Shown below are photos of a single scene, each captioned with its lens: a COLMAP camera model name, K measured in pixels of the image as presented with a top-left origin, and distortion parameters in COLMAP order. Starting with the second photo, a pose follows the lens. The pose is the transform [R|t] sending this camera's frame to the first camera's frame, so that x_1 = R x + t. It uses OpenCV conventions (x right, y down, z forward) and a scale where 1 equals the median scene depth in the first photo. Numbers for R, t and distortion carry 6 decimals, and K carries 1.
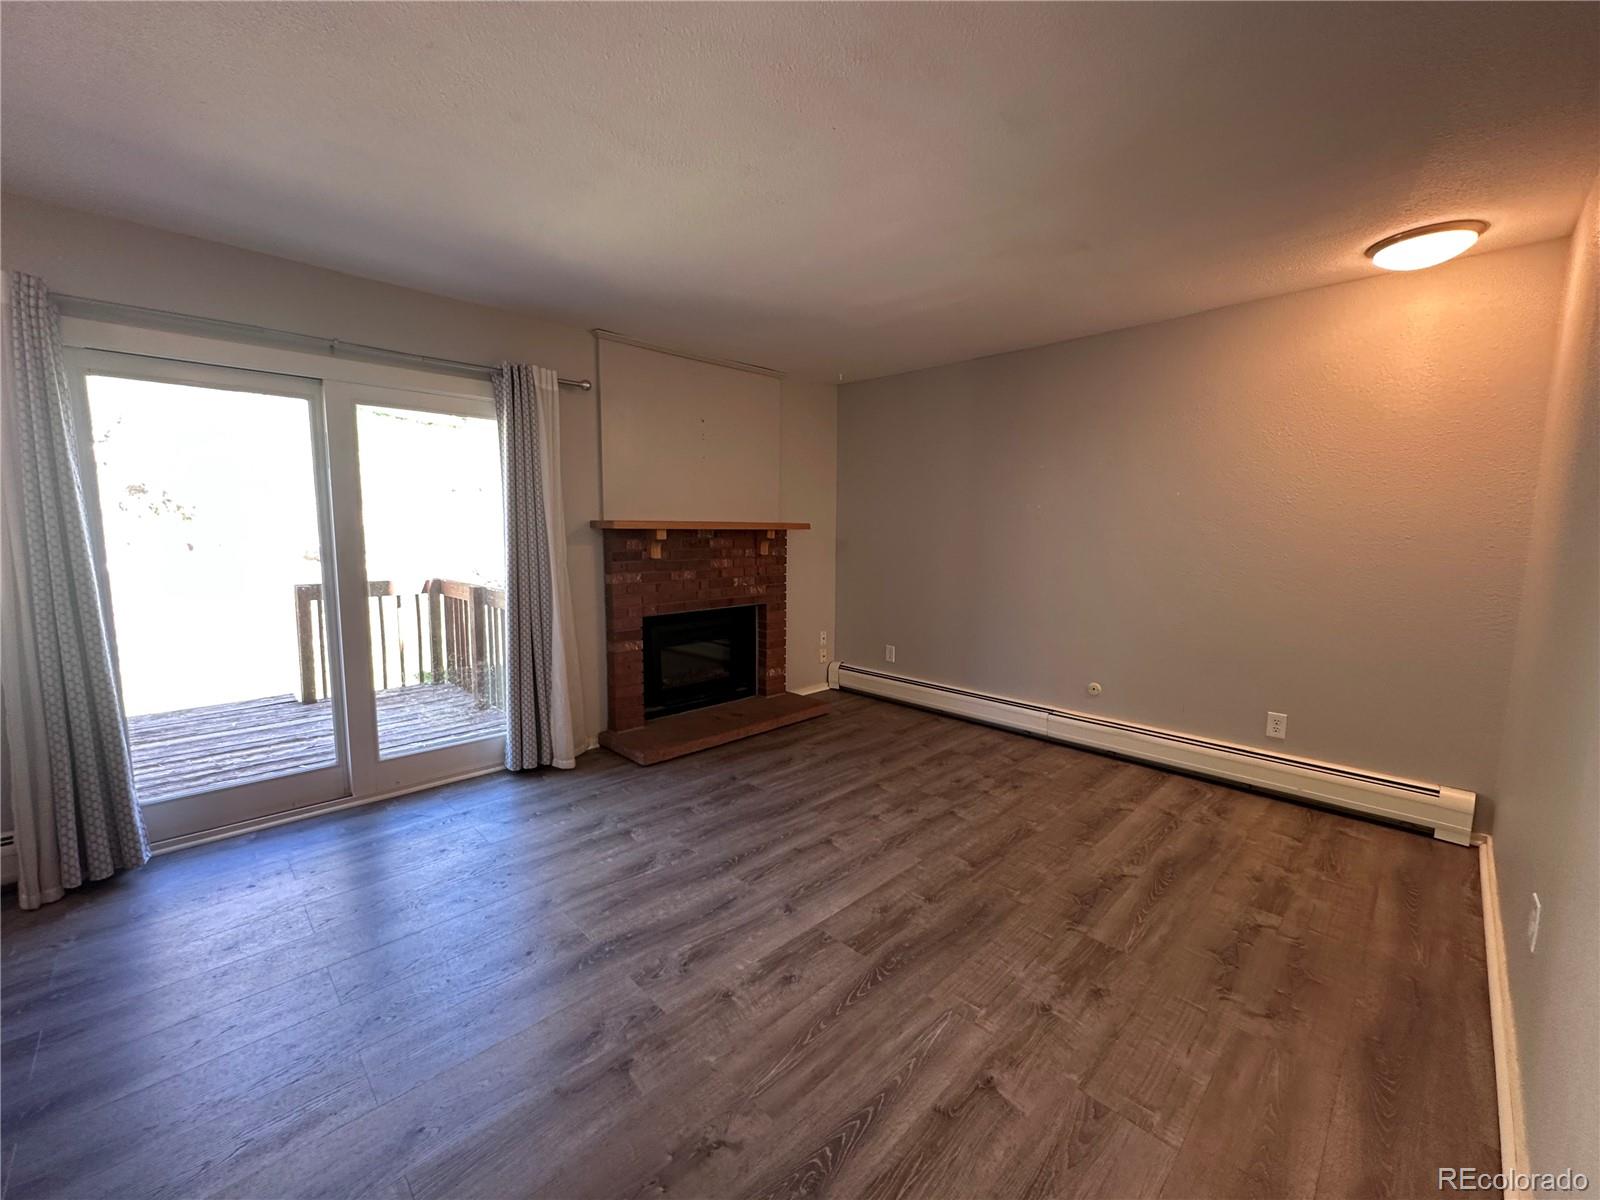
lens RADIAL K [[641.9, 0, 800.0], [0, 641.9, 600.0], [0, 0, 1]] dist [-0.000665, 0.000205]
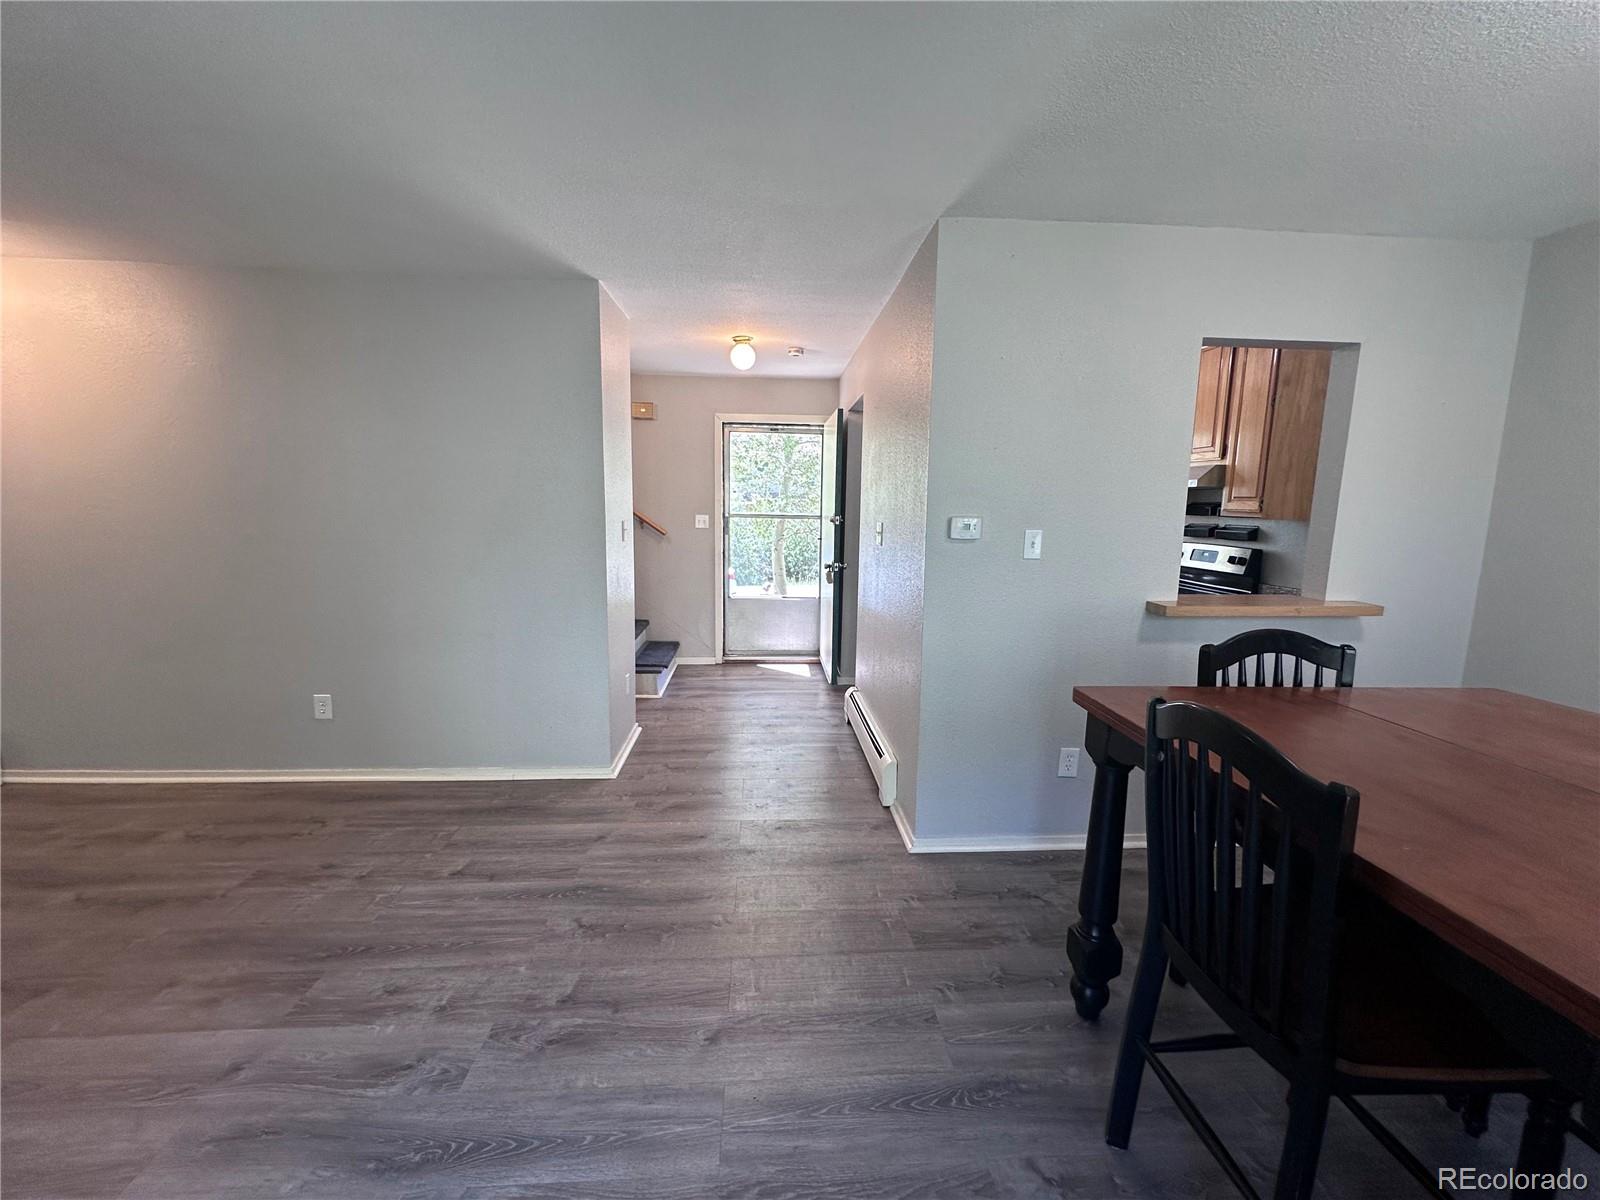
lens RADIAL K [[641.9, 0, 800.0], [0, 641.9, 600.0], [0, 0, 1]] dist [-0.000665, 0.000205]
pose [[-0.753123, -0.111867, 0.648299, -0.670083], [0.057040, 0.970623, 0.233748, -0.111094], [-0.655402, 0.213020, -0.724618, 0.754193]]
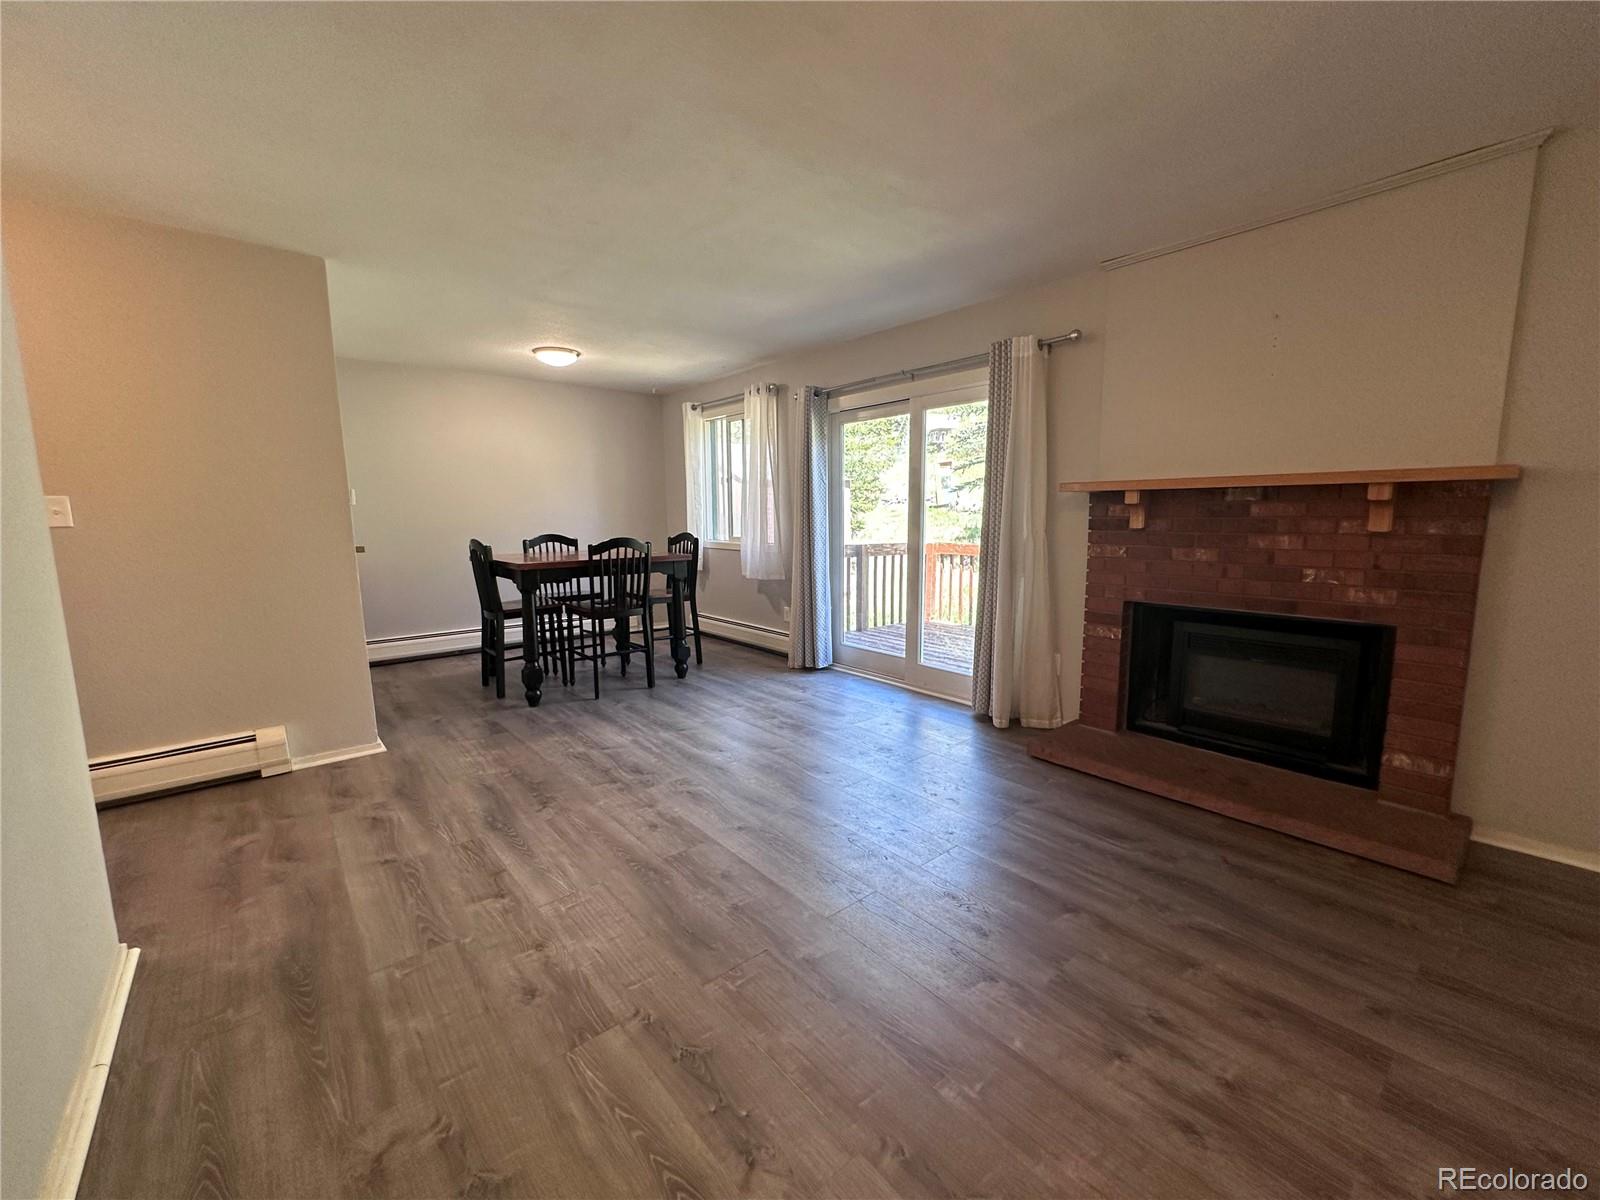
lens RADIAL K [[641.9, 0, 800.0], [0, 641.9, 600.0], [0, 0, 1]] dist [-0.000665, 0.000205]
pose [[-0.076604, 0.128288, -0.988774, 0.779864], [-0.107440, 0.984852, 0.136102, -0.053773], [0.991256, 0.116660, -0.061660, 0.853173]]
